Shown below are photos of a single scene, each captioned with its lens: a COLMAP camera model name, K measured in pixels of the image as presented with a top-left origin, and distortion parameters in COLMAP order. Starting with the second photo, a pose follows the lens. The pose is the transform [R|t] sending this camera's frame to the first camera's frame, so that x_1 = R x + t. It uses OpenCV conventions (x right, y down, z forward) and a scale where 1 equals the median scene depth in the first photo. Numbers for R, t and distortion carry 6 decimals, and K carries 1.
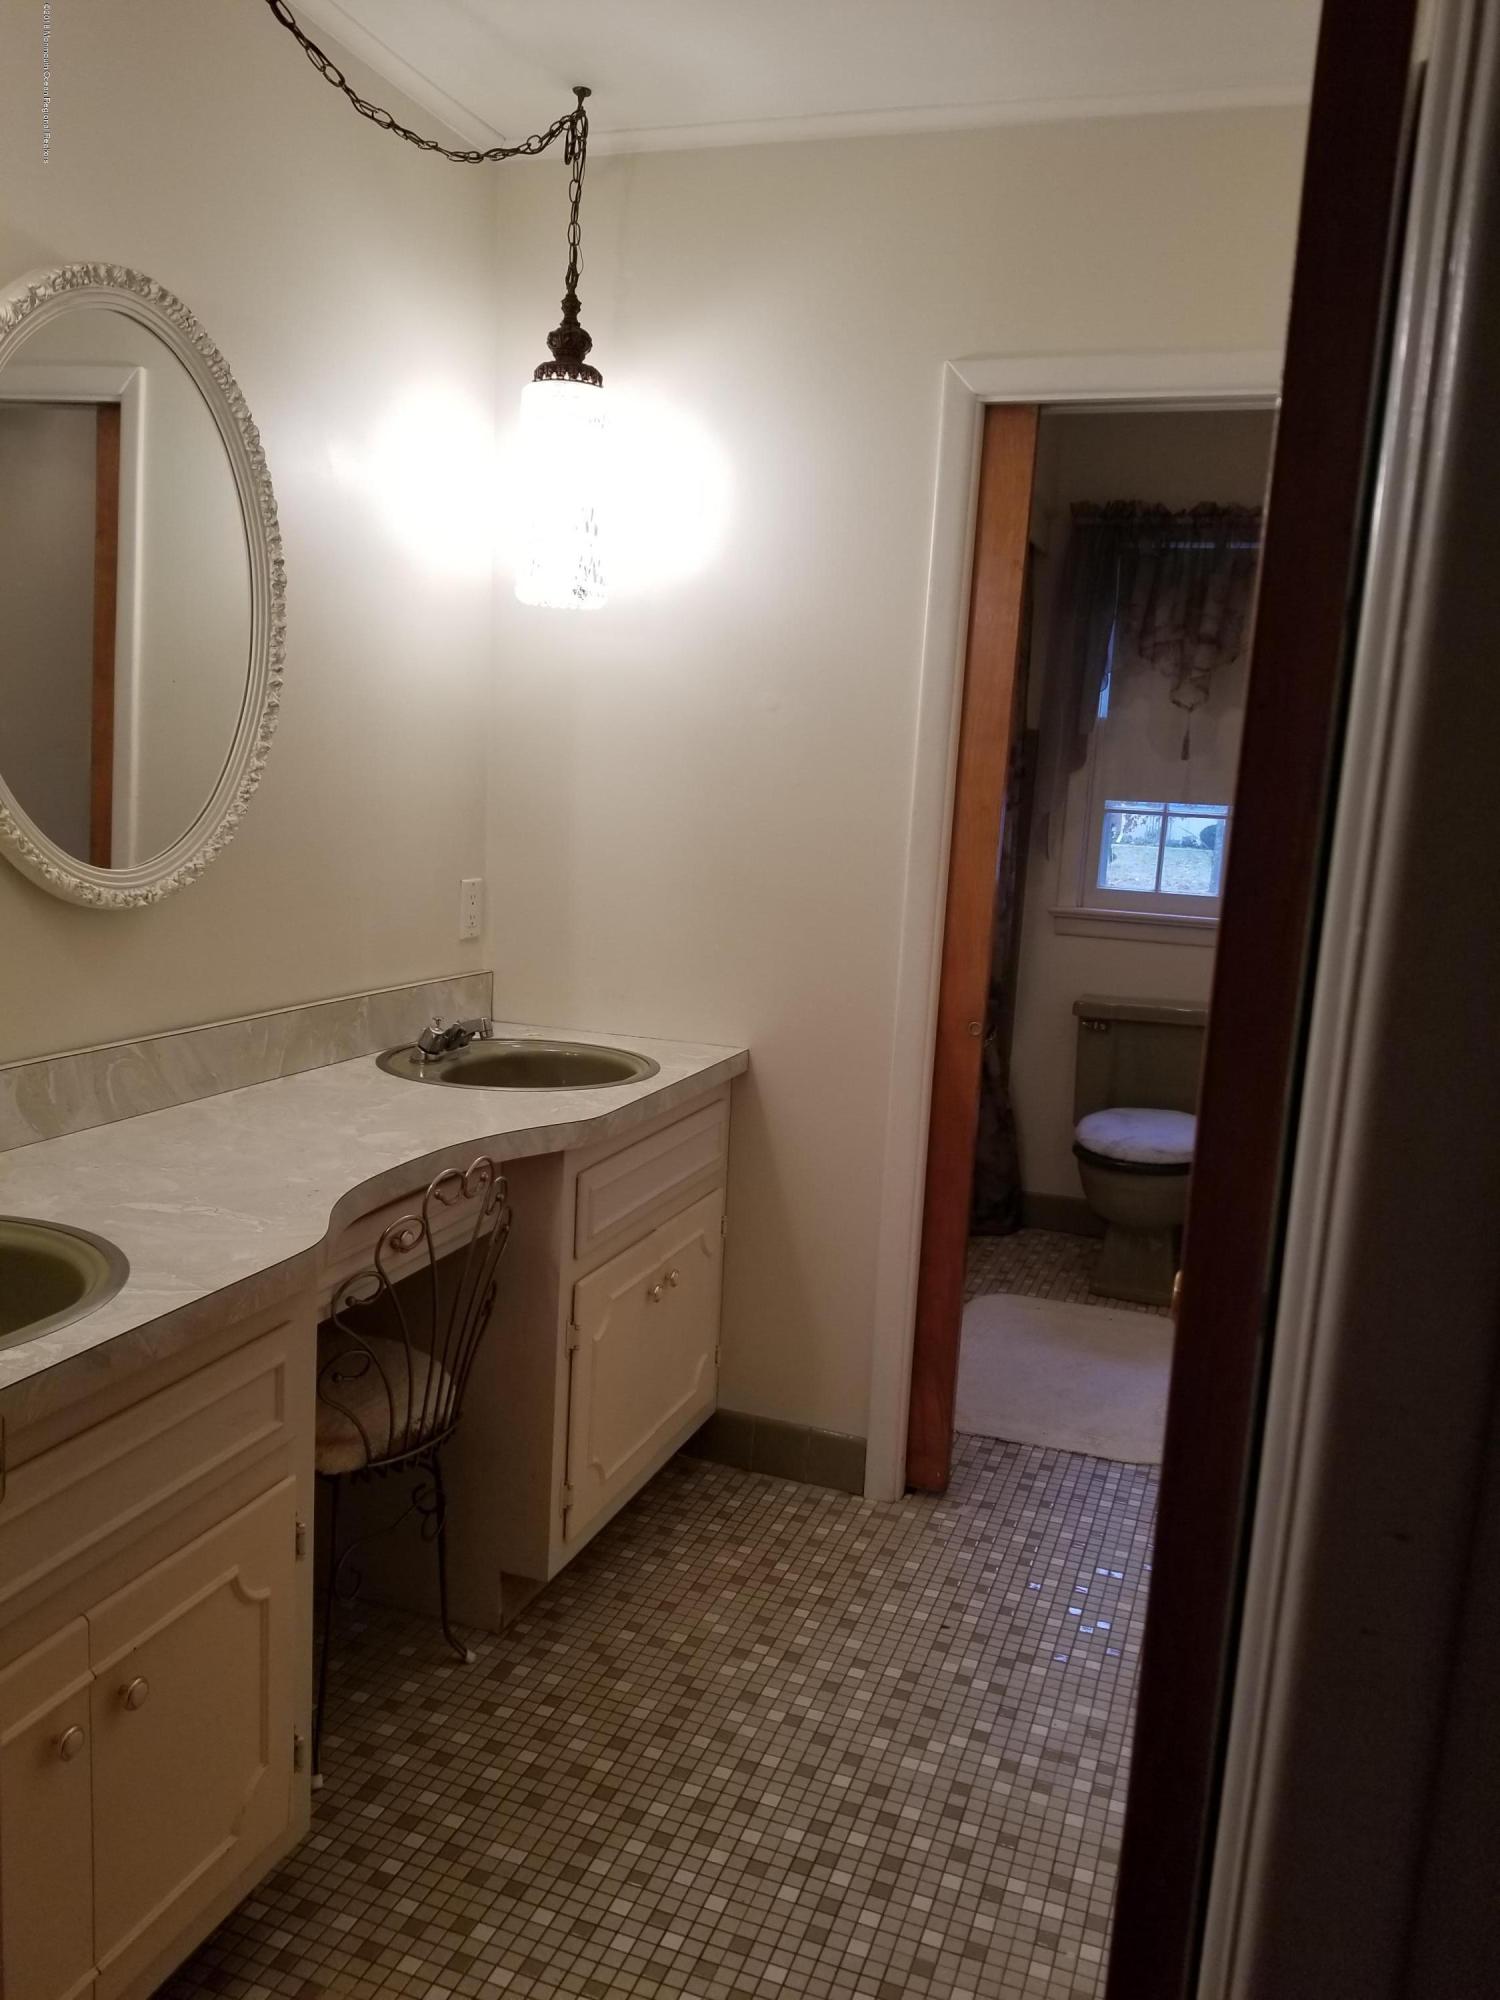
lens RADIAL K [[1644.6, 0, 750.0], [0, 1644.6, 1000.0], [0, 0, 1]] dist [0.141027, -0.105664]
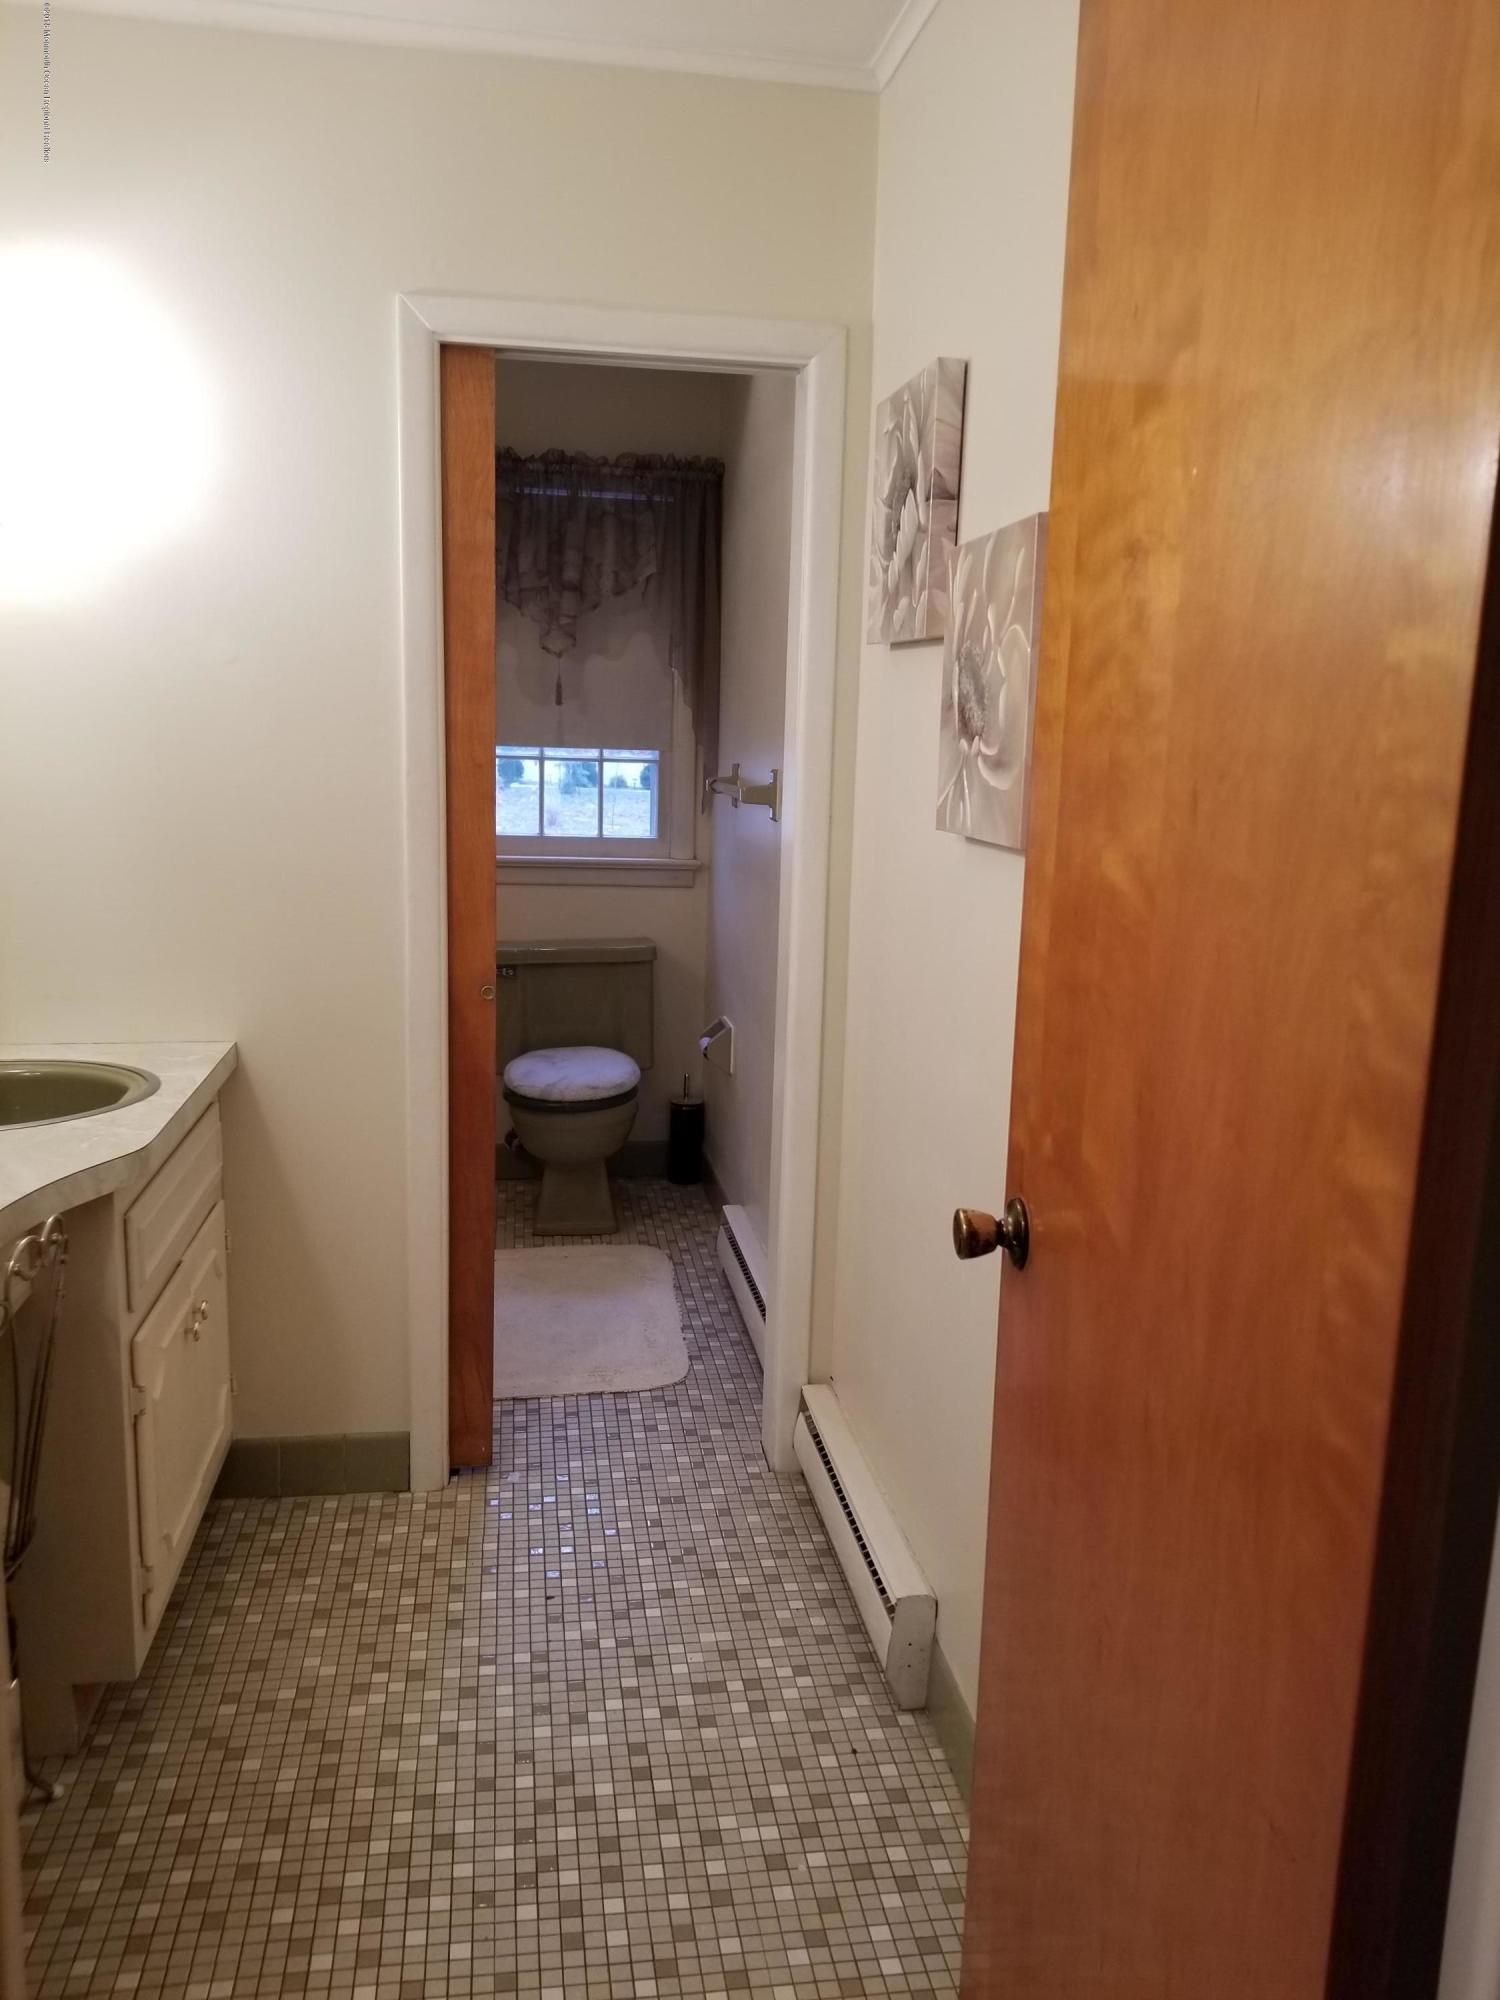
lens RADIAL K [[1644.6, 0, 750.0], [0, 1644.6, 1000.0], [0, 0, 1]] dist [0.141027, -0.105664]
pose [[0.888464, -0.109790, 0.445621, -0.189938], [0.091204, 0.993836, 0.063019, -0.031778], [-0.449793, -0.015347, 0.893001, 0.067359]]
